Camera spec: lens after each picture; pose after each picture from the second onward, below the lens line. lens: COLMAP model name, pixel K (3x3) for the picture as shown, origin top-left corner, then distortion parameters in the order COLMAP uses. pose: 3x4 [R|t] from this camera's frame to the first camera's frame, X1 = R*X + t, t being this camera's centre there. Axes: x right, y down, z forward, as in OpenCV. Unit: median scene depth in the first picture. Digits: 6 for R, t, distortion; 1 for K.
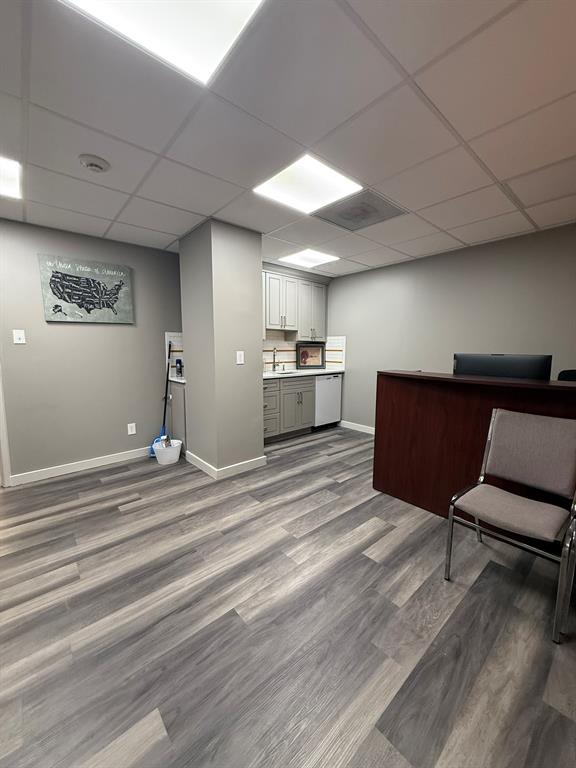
lens RADIAL K [[305.0, 0, 289.1], [0, 305.0, 383.7], [0, 0, 1]] dist [-0.002859, 0.000833]
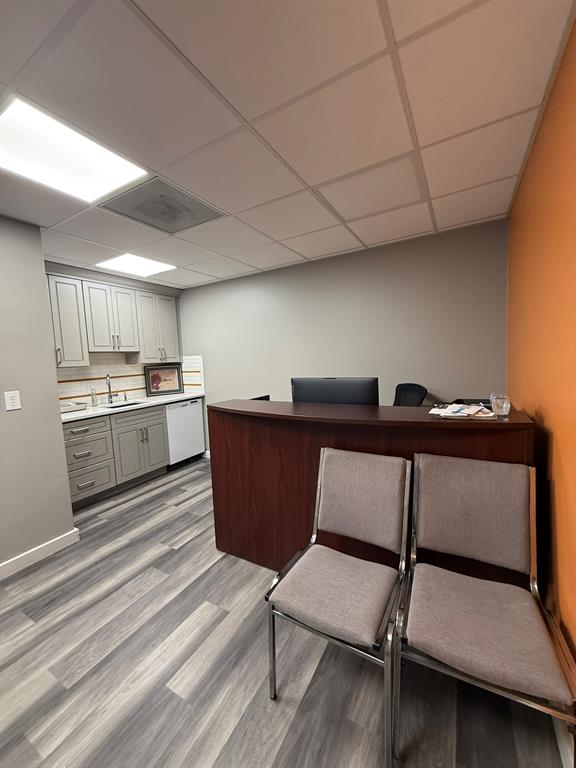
lens RADIAL K [[305.0, 0, 289.2], [0, 305.0, 383.5], [0, 0, 1]] dist [-0.002859, 0.000833]
pose [[0.942551, -0.074834, 0.325573, 0.215591], [0.086379, 0.996038, -0.021128, -0.056862], [-0.322702, 0.048037, 0.945281, 0.147334]]
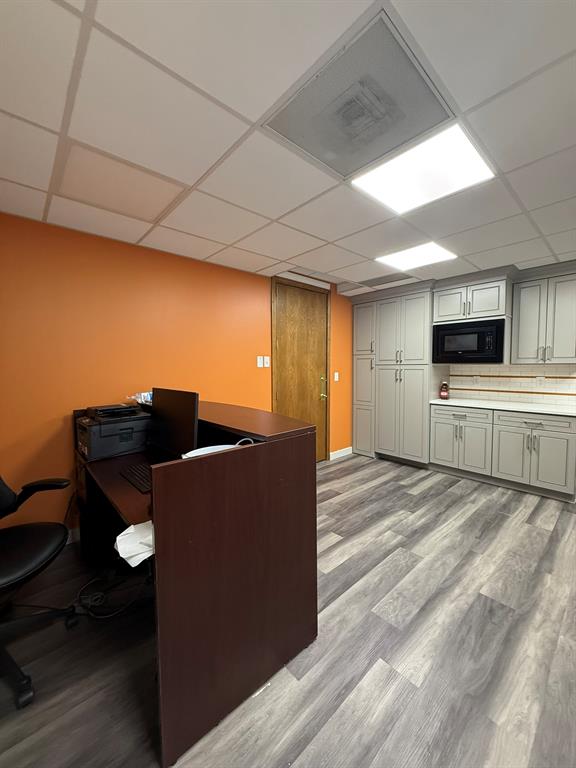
lens RADIAL K [[305.0, 0, 288.5], [0, 305.0, 381.5], [0, 0, 1]] dist [-0.002859, 0.000833]
pose [[-0.999832, 0.007203, -0.016866, 0.316875], [0.004269, 0.985791, 0.167920, -0.196714], [0.017836, 0.167820, -0.985656, 1.397032]]
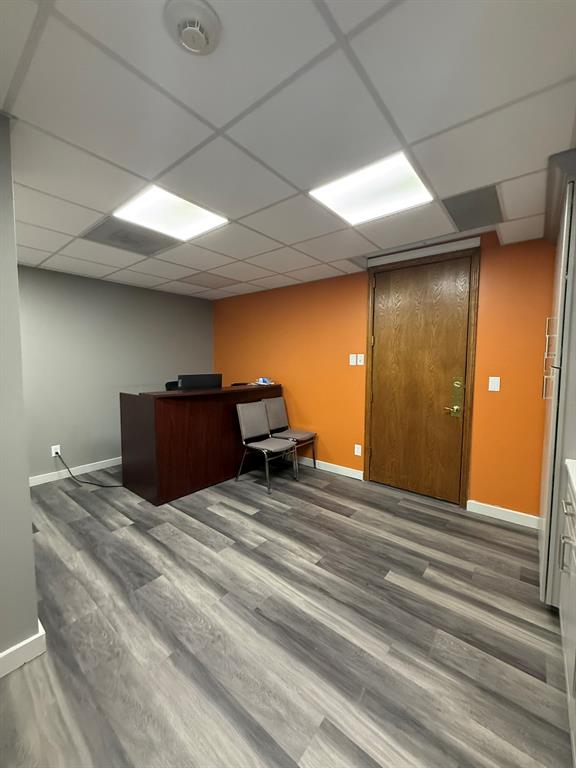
lens RADIAL K [[305.0, 0, 287.8], [0, 305.0, 380.7], [0, 0, 1]] dist [-0.002859, 0.000833]
pose [[-0.172903, -0.064075, 0.982852, -0.768210], [0.109521, 0.990443, 0.083837, -0.117931], [-0.978831, 0.122139, -0.164233, 0.646417]]
